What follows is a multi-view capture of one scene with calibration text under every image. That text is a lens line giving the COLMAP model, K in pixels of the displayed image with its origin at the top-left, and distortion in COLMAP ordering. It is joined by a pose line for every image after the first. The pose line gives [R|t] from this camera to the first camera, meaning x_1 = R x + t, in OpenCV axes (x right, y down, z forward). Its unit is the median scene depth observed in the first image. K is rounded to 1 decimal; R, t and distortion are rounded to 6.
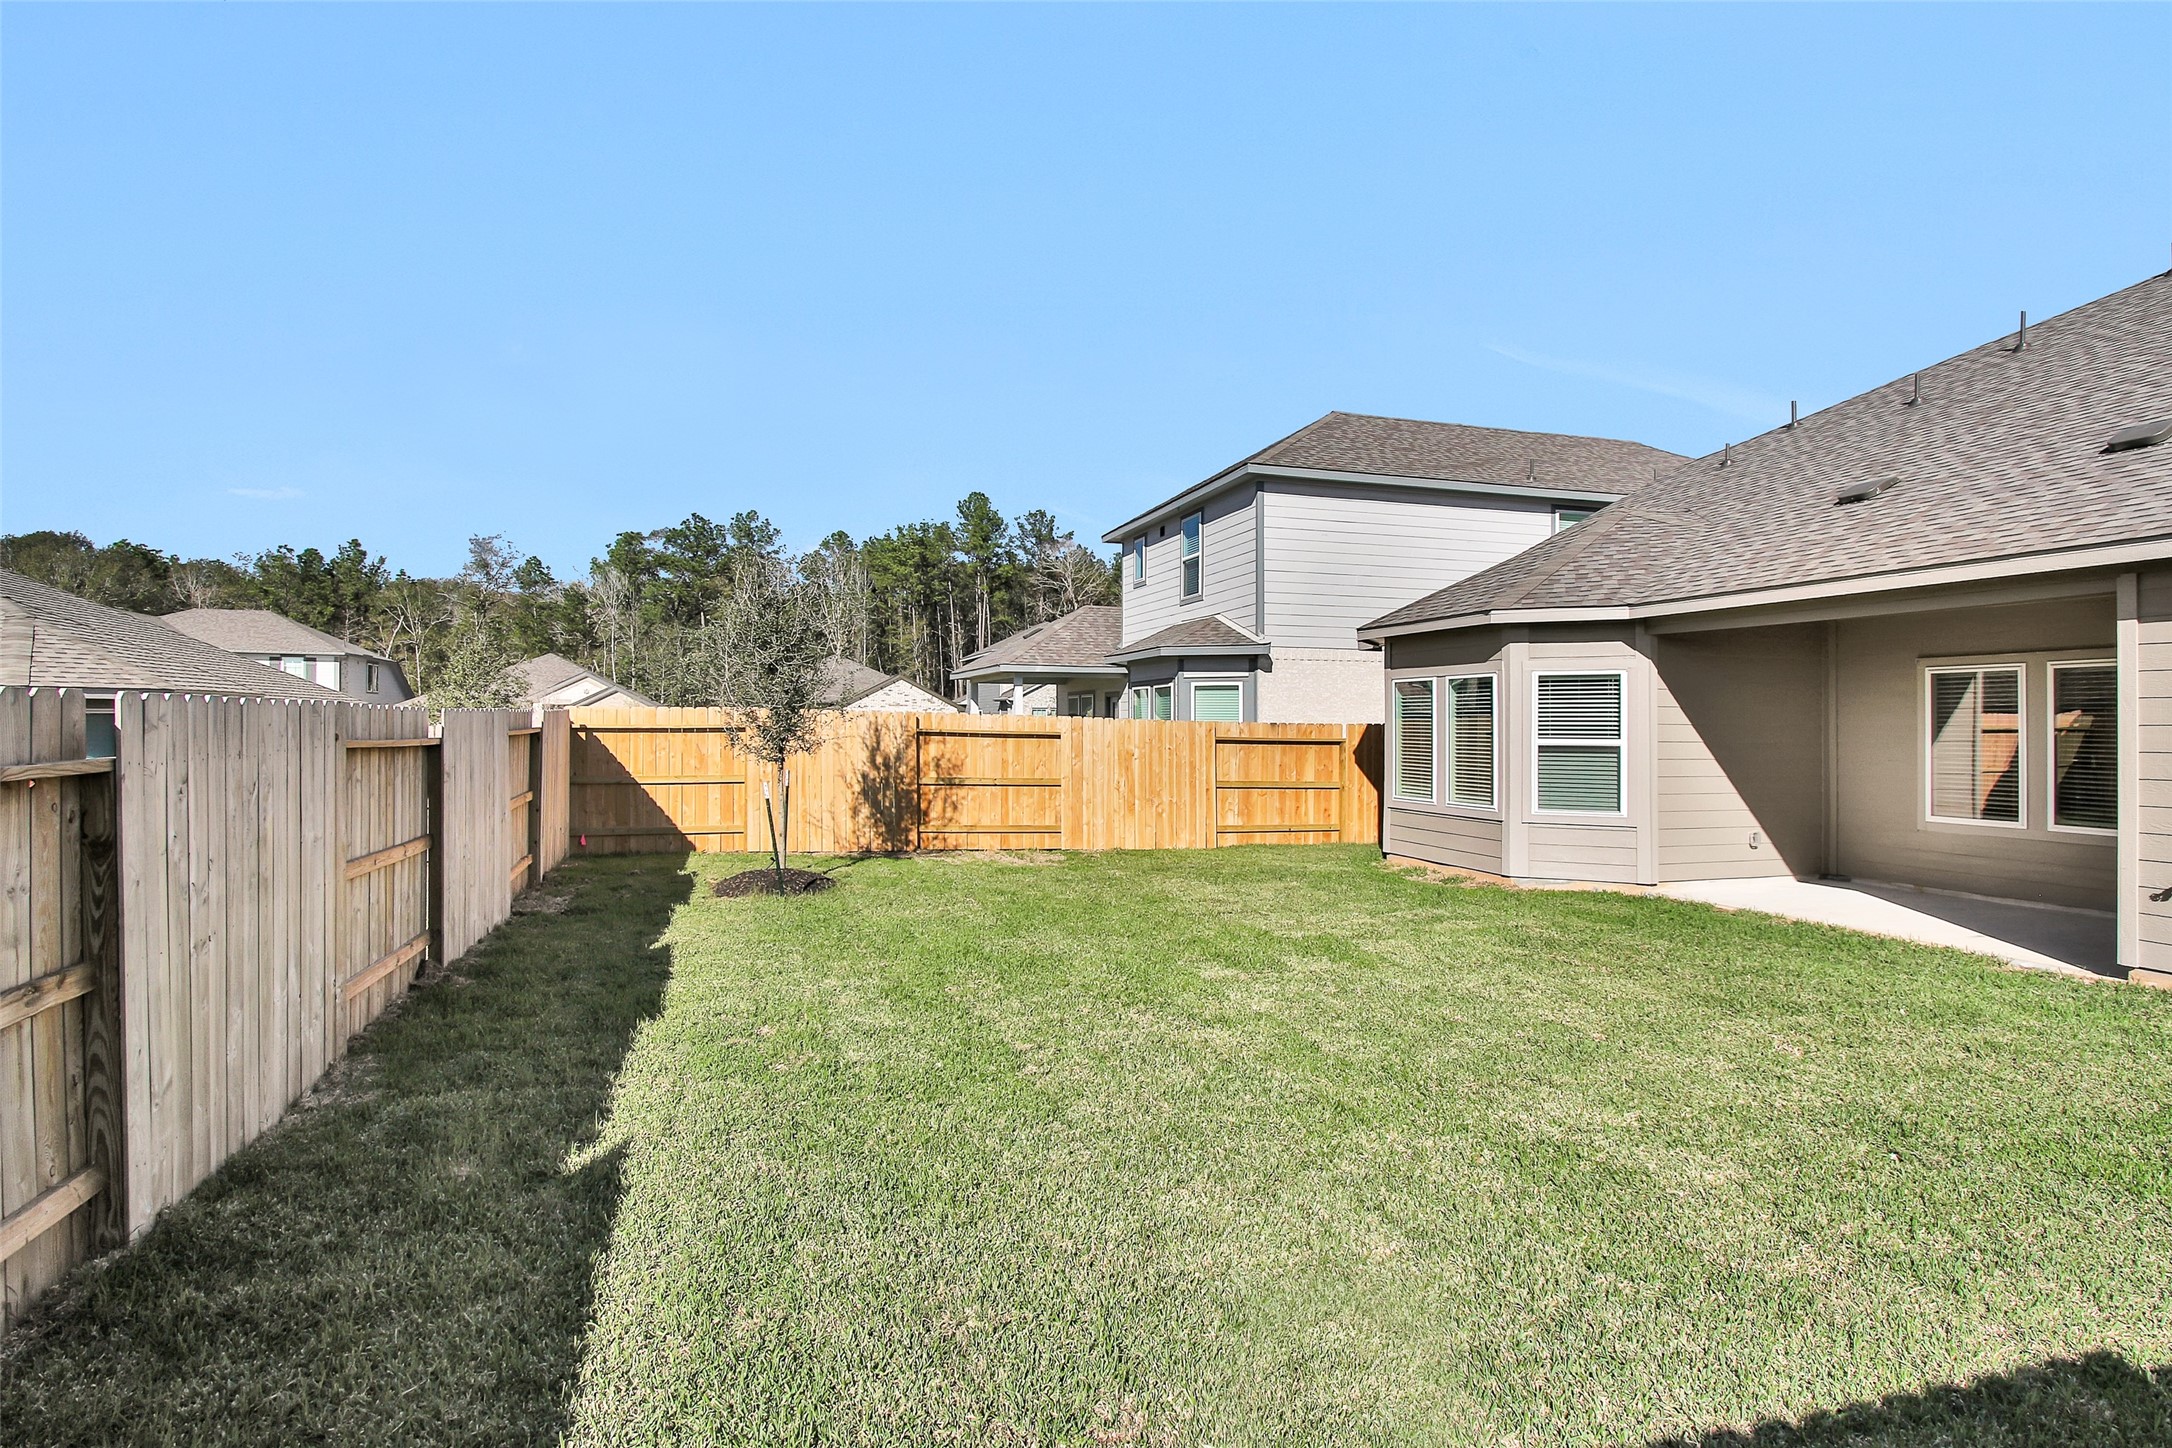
lens RADIAL K [[1115.3, 0, 1065.6], [0, 1115.3, 729.4], [0, 0, 1]] dist [-0.017990, 0.002921]
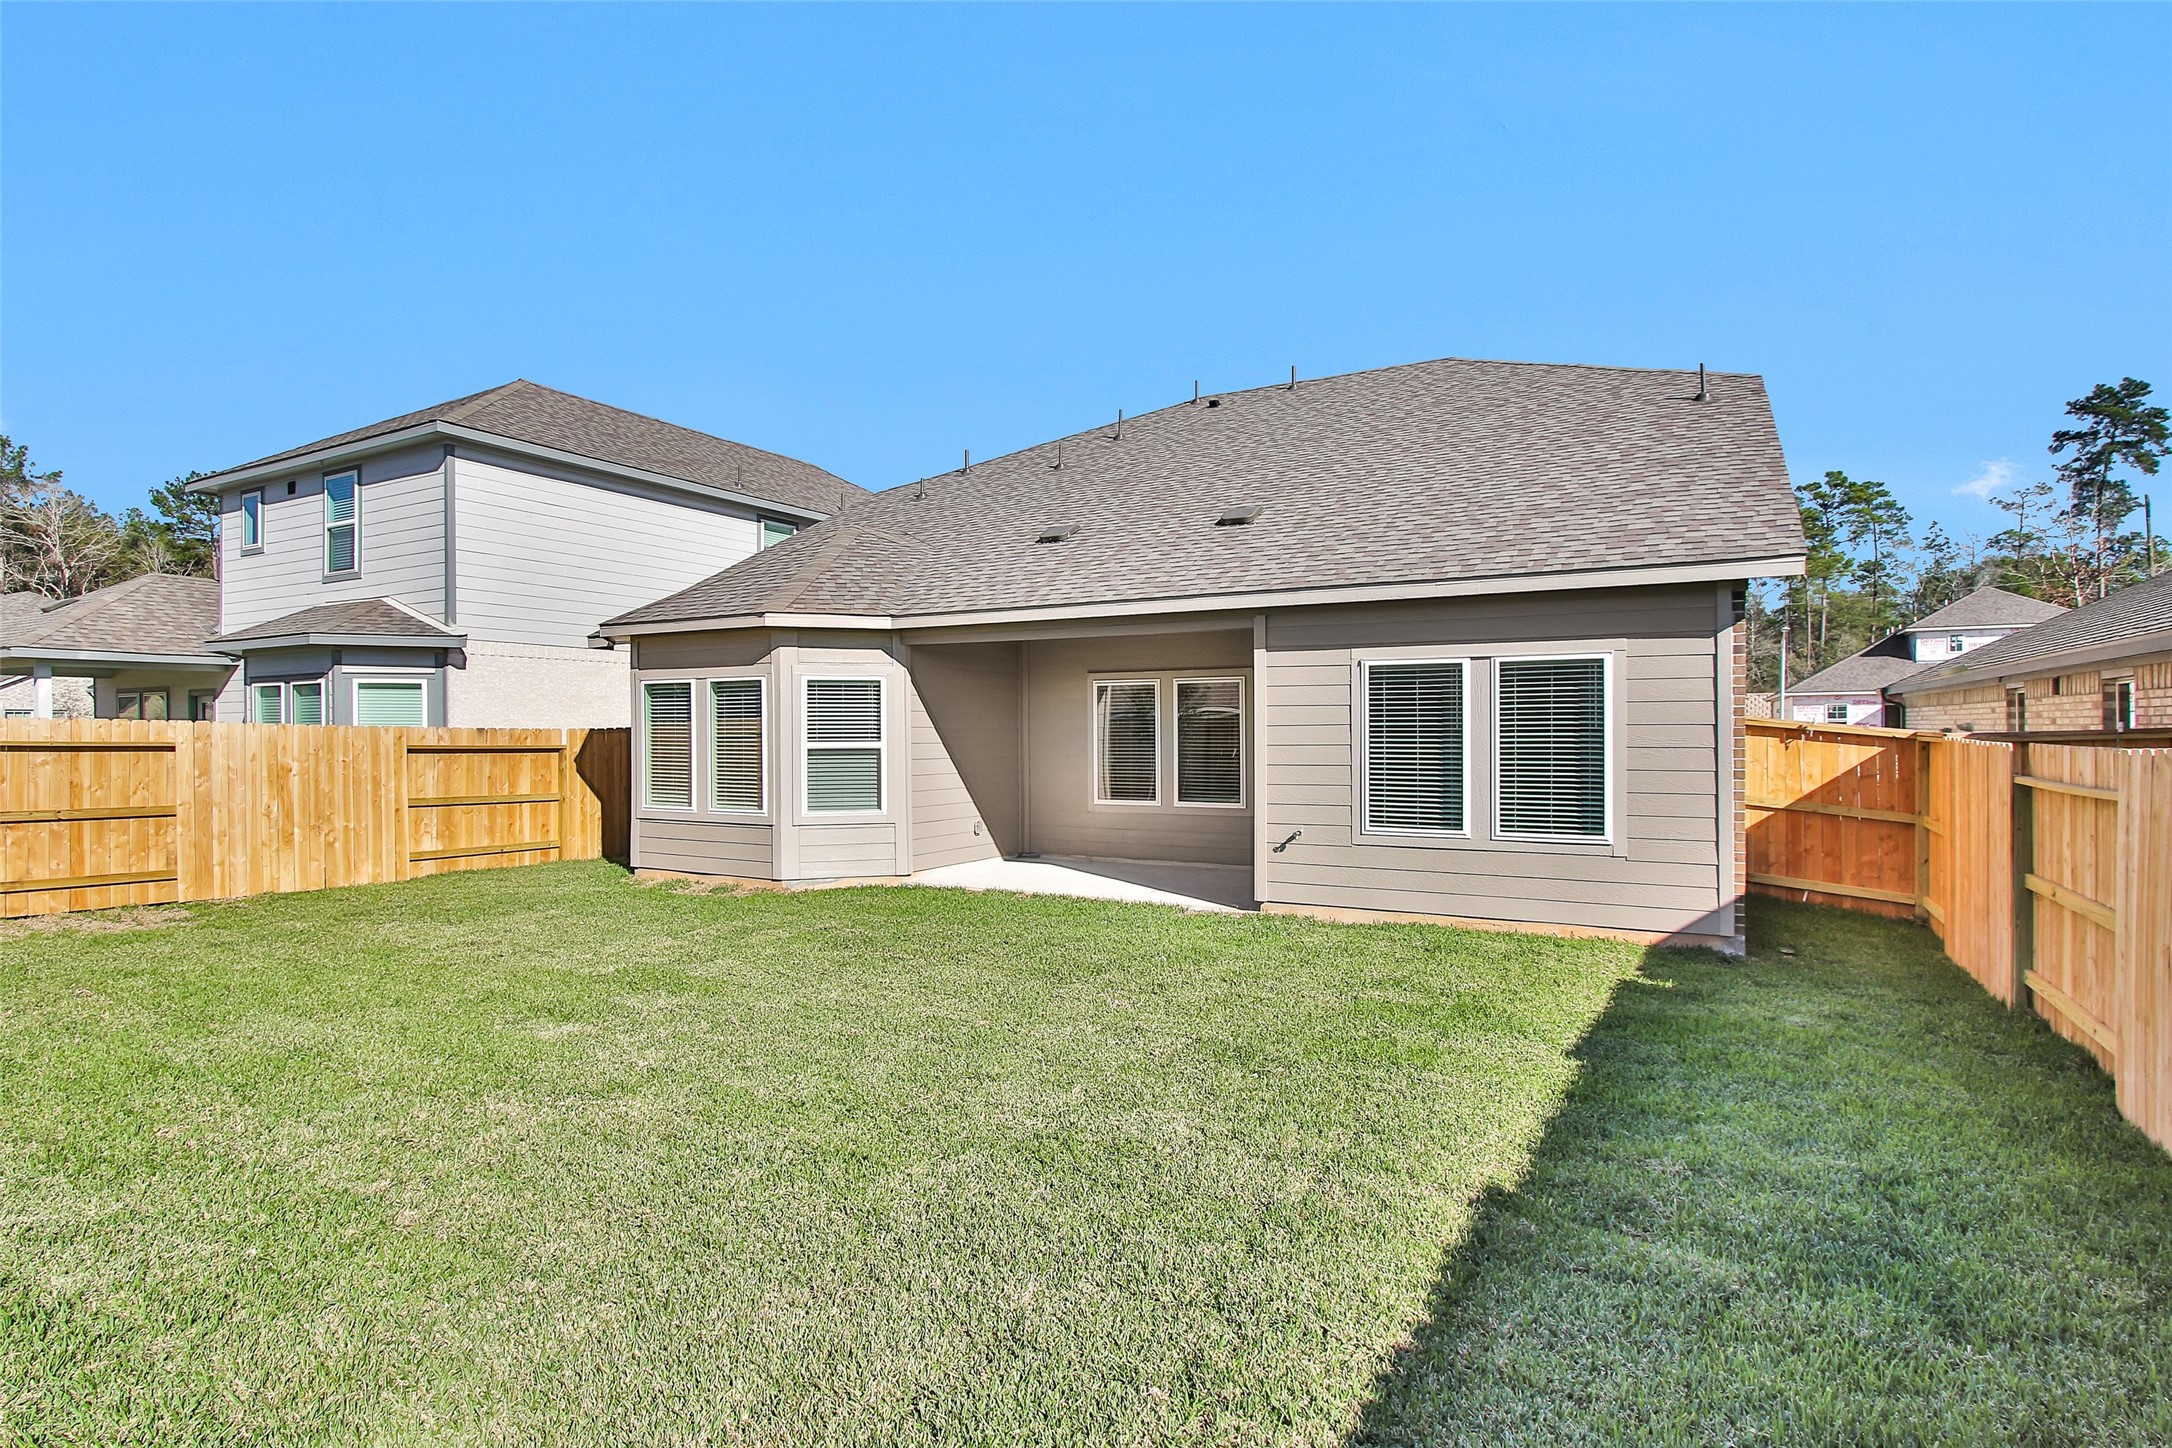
lens RADIAL K [[1115.3, 0, 1069.9], [0, 1115.3, 731.6], [0, 0, 1]] dist [-0.017990, 0.002921]
pose [[0.726390, -0.007581, 0.687241, -0.098621], [0.008917, 0.999959, 0.001605, -0.000545], [-0.687225, 0.004962, 0.726428, 0.093321]]
